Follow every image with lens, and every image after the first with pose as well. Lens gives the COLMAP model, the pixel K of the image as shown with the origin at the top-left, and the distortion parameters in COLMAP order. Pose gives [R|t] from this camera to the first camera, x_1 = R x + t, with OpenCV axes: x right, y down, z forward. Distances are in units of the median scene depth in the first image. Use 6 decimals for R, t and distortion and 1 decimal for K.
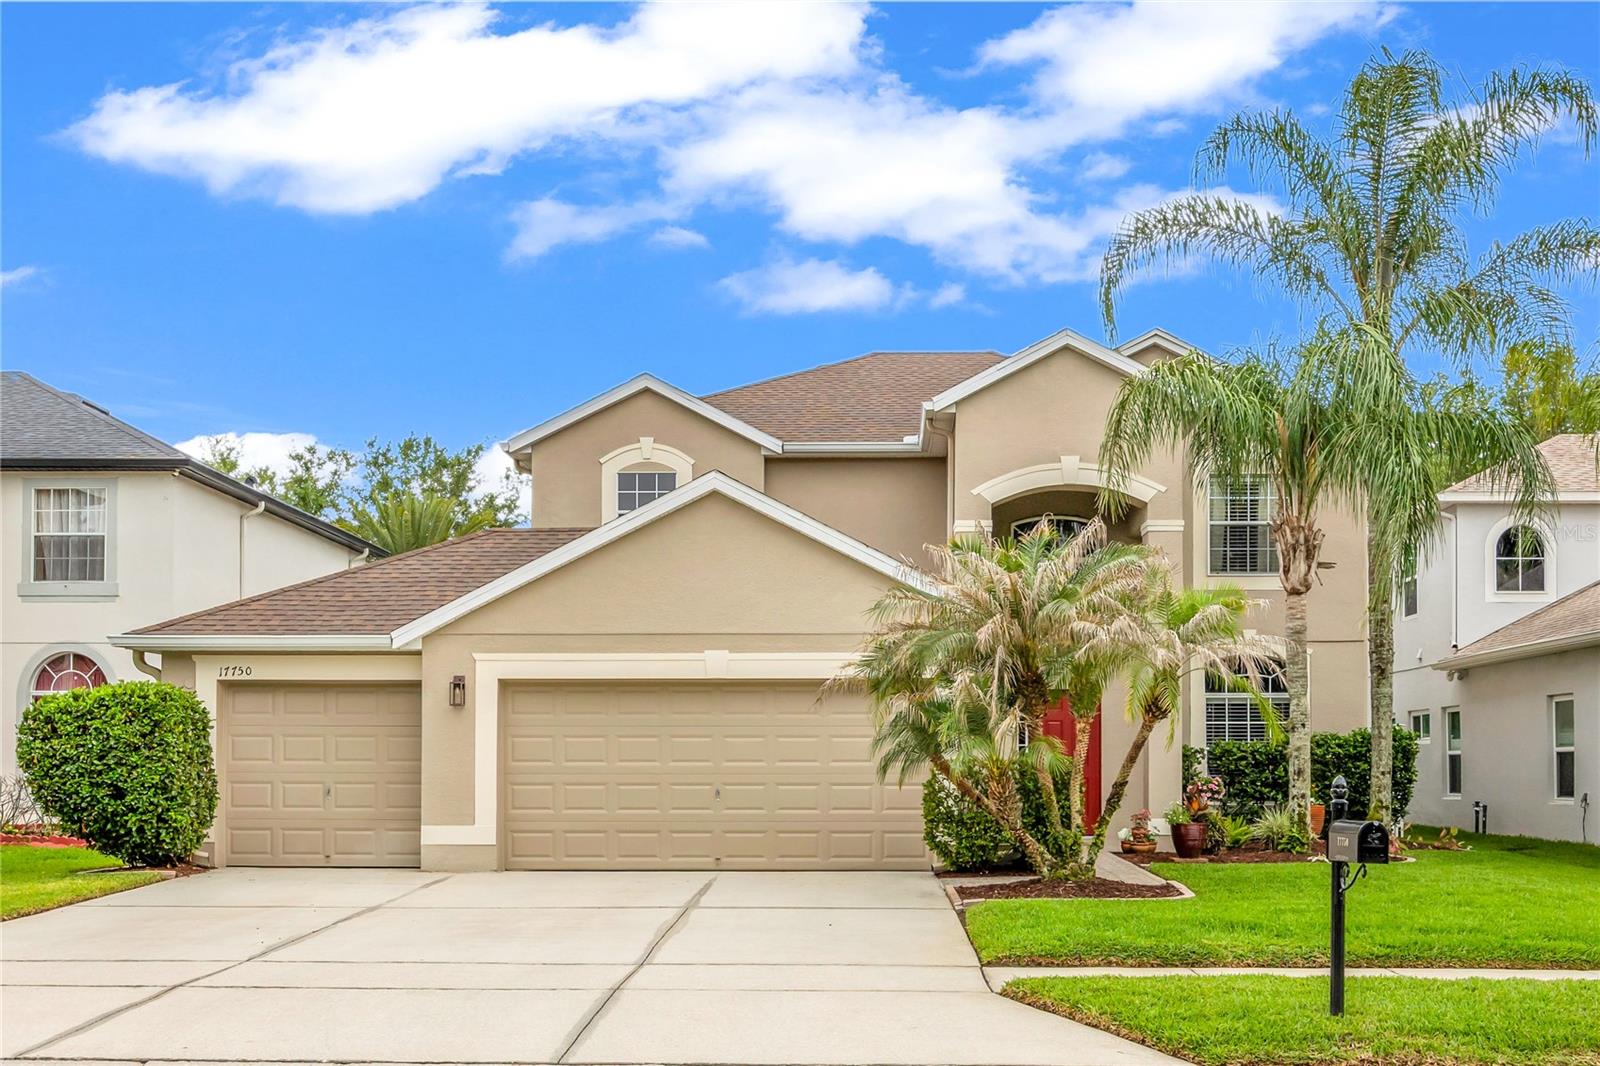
lens RADIAL K [[1191.6, 0, 686.3], [0, 1191.6, 535.5], [0, 0, 1]] dist [-0.002354, -0.001147]
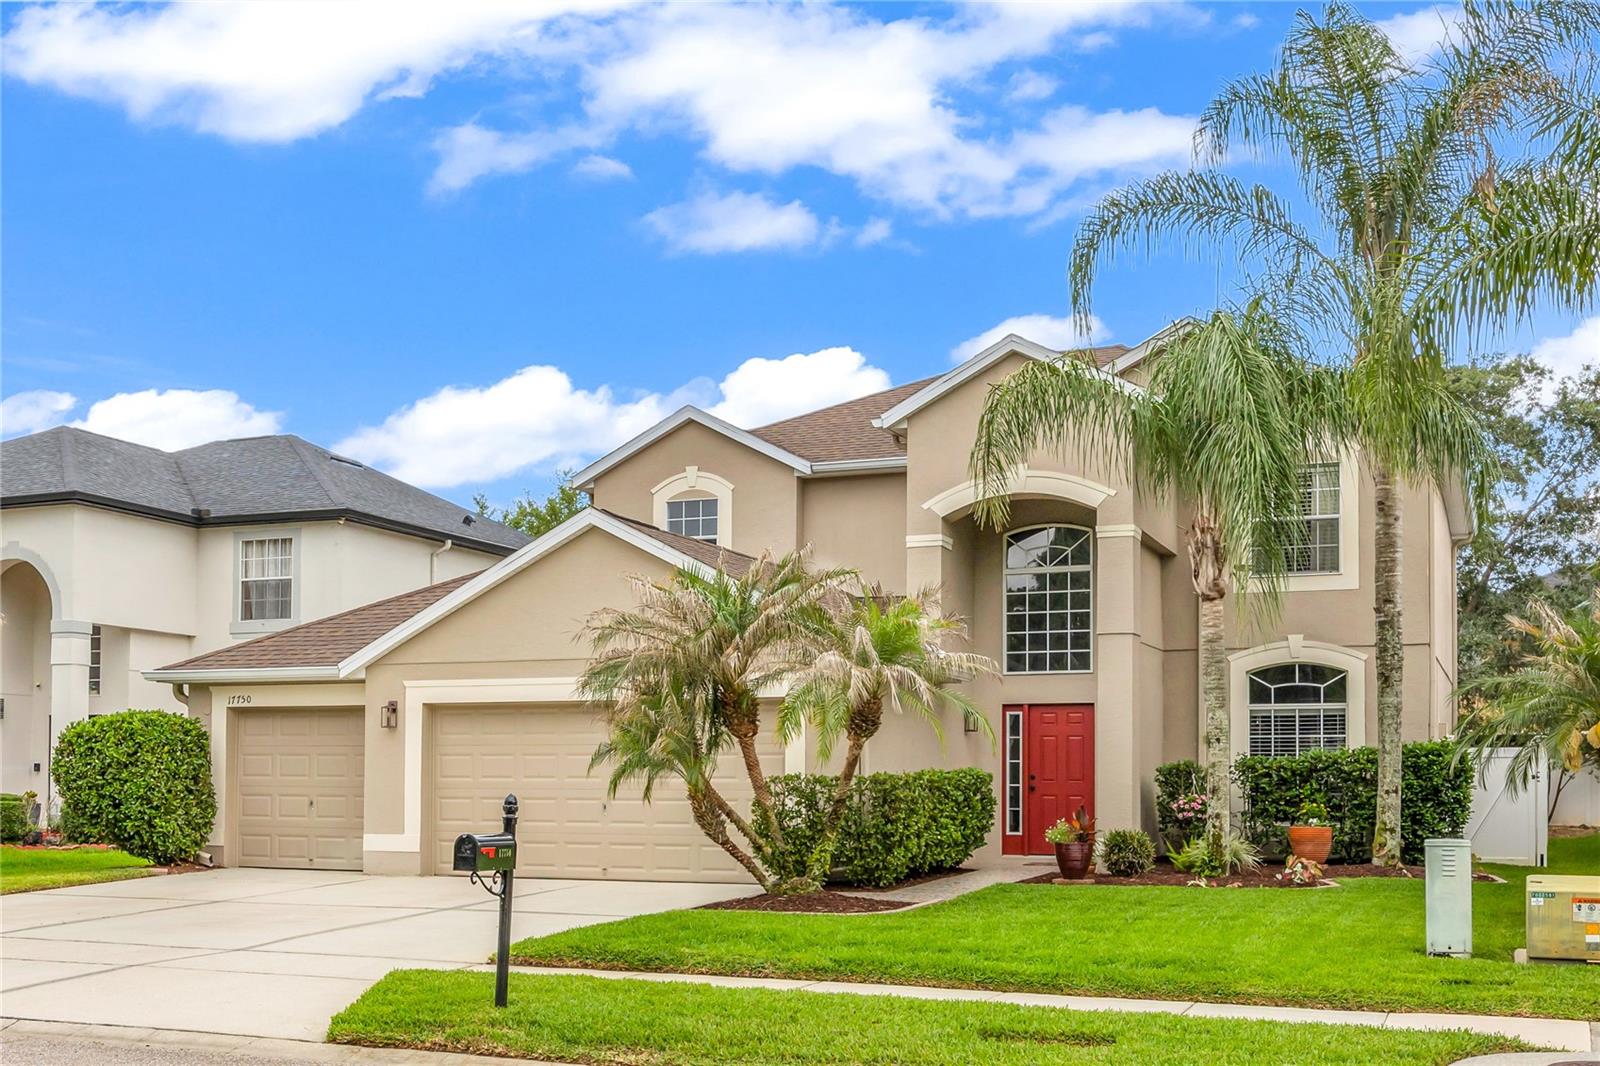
lens RADIAL K [[1191.6, 0, 686.3], [0, 1191.6, 535.5], [0, 0, 1]] dist [-0.002354, -0.001147]
pose [[0.963772, -0.051275, -0.261754, 0.378876], [0.048190, 0.998672, -0.018196, -0.004656], [0.262340, 0.004923, 0.964963, -0.014784]]
